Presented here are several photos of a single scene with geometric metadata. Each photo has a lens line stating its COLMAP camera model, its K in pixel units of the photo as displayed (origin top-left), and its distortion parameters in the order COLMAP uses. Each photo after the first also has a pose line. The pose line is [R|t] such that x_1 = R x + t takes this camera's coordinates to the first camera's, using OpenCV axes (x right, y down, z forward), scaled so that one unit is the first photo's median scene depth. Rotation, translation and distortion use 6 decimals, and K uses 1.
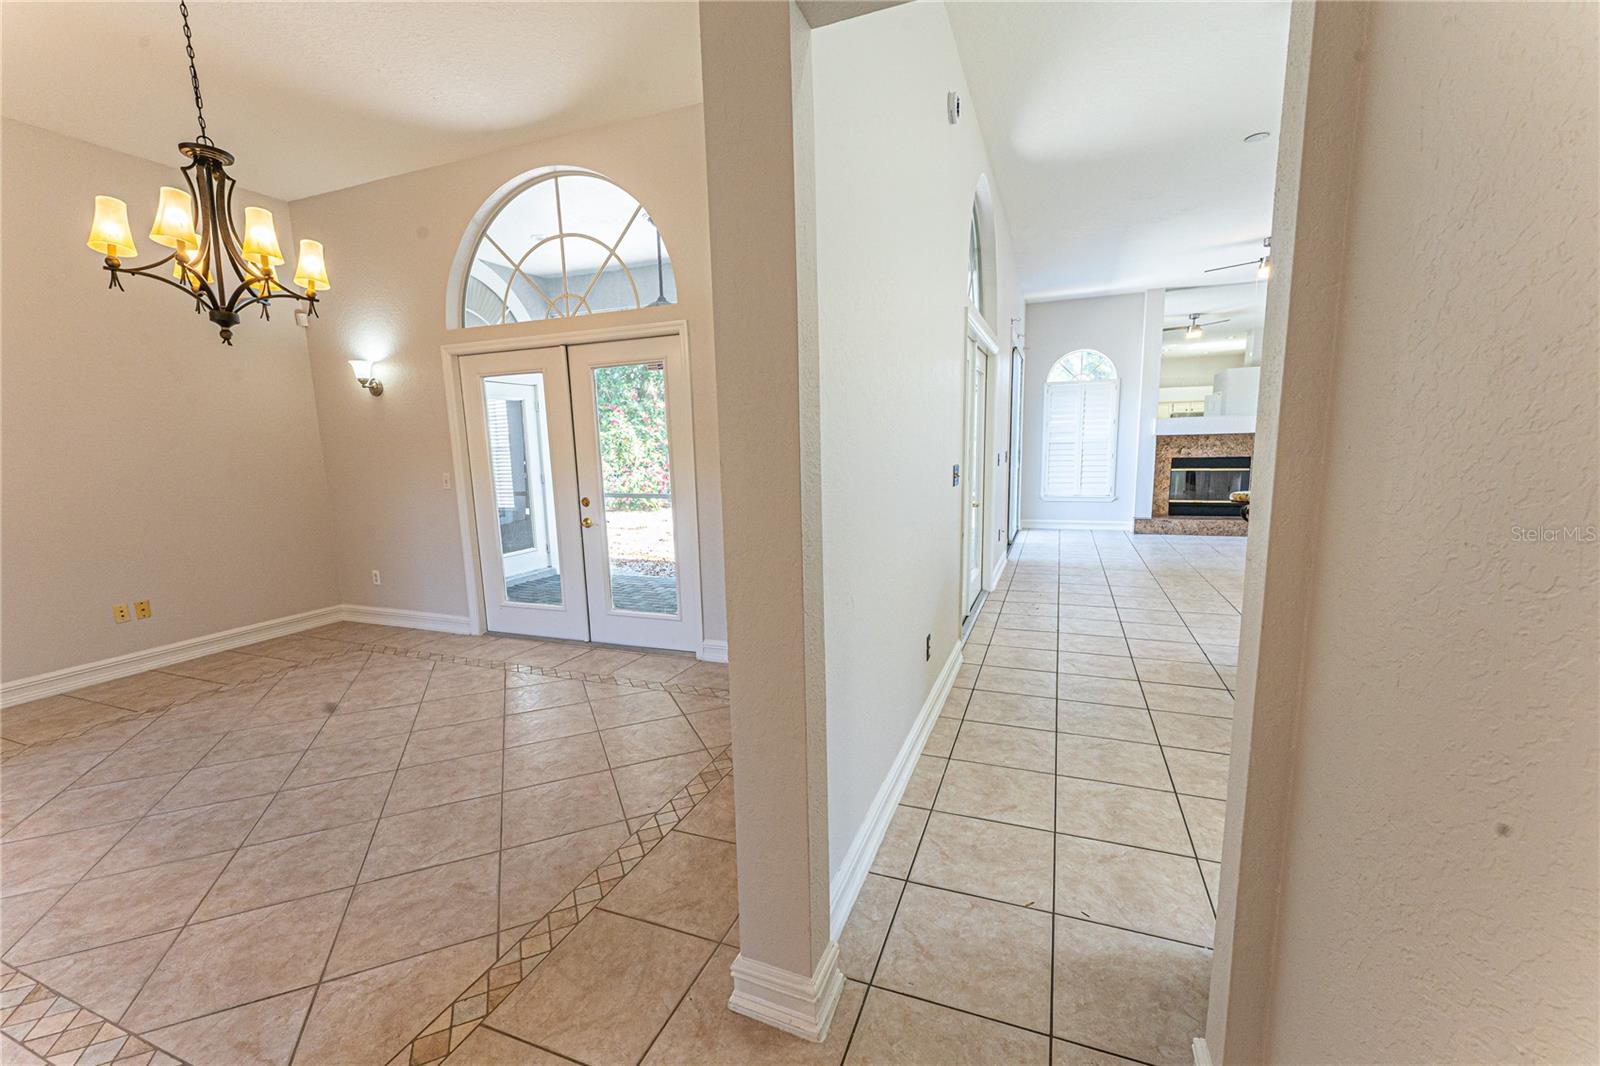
lens RADIAL K [[657.9, 0, 804.3], [0, 657.9, 545.2], [0, 0, 1]] dist [0.004487, -0.001112]
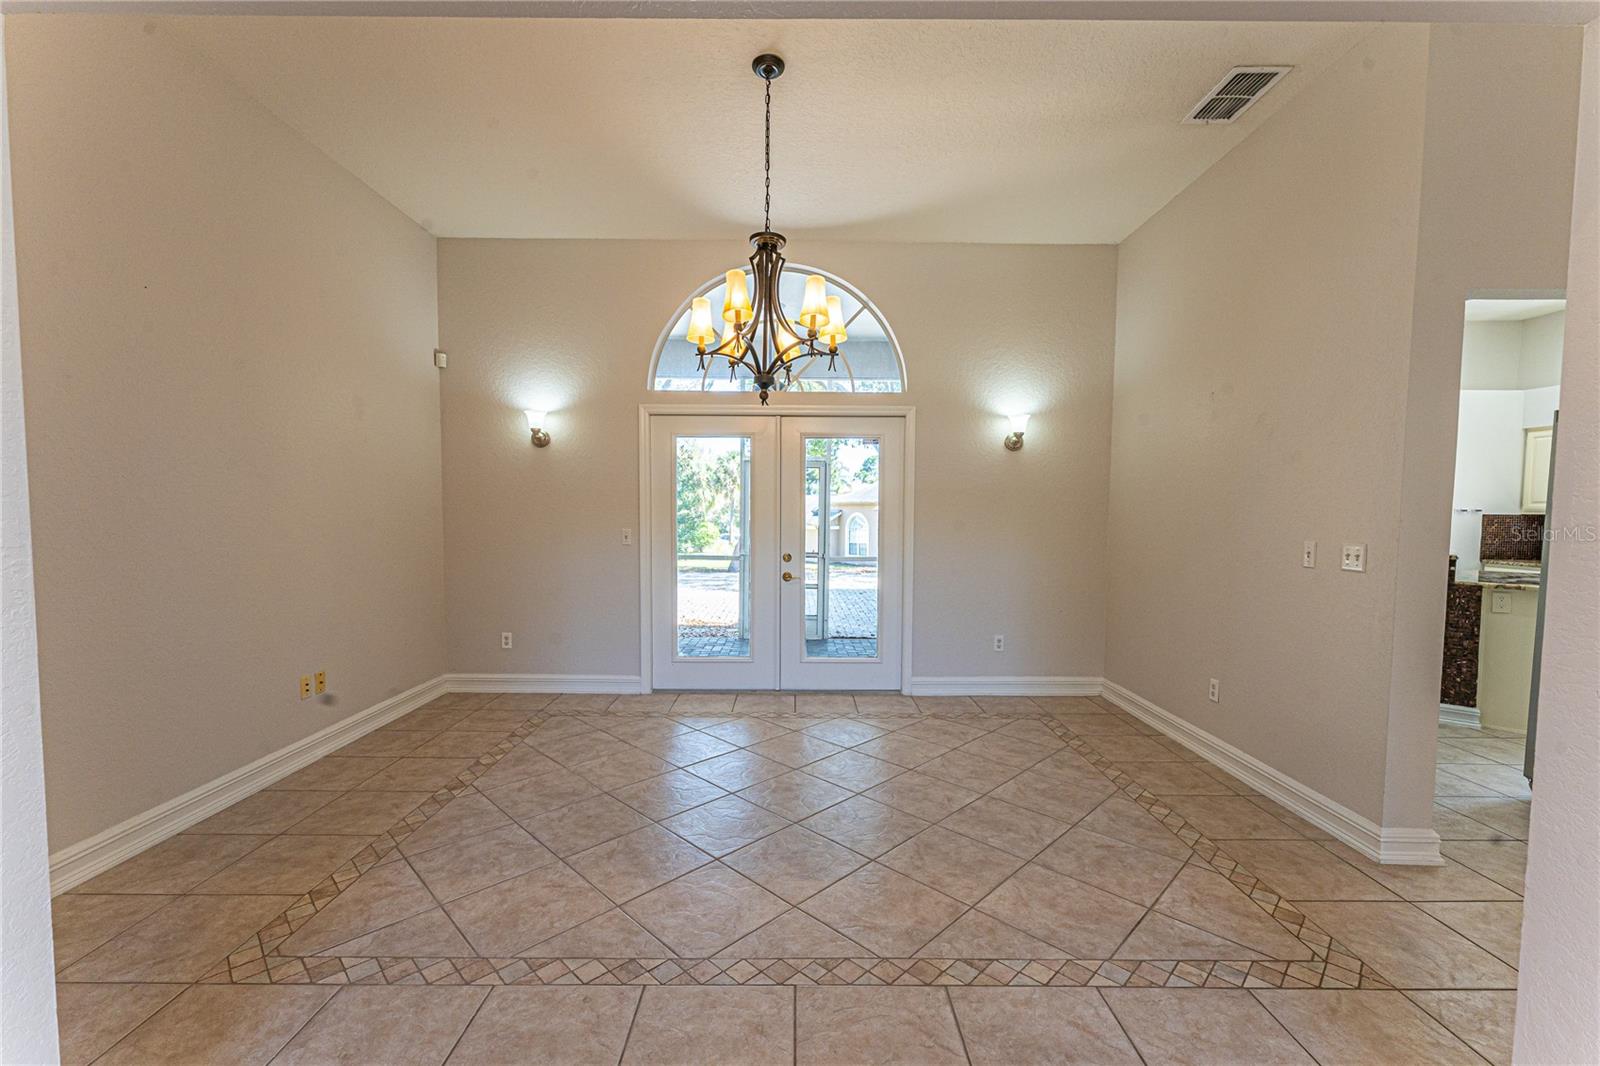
lens RADIAL K [[657.9, 0, 802.0], [0, 657.9, 543.9], [0, 0, 1]] dist [0.004487, -0.001112]
pose [[0.929715, 0.013088, 0.368047, -0.718384], [0.026801, 0.994314, -0.103060, 0.024968], [-0.367303, 0.105680, 0.924078, -0.009774]]
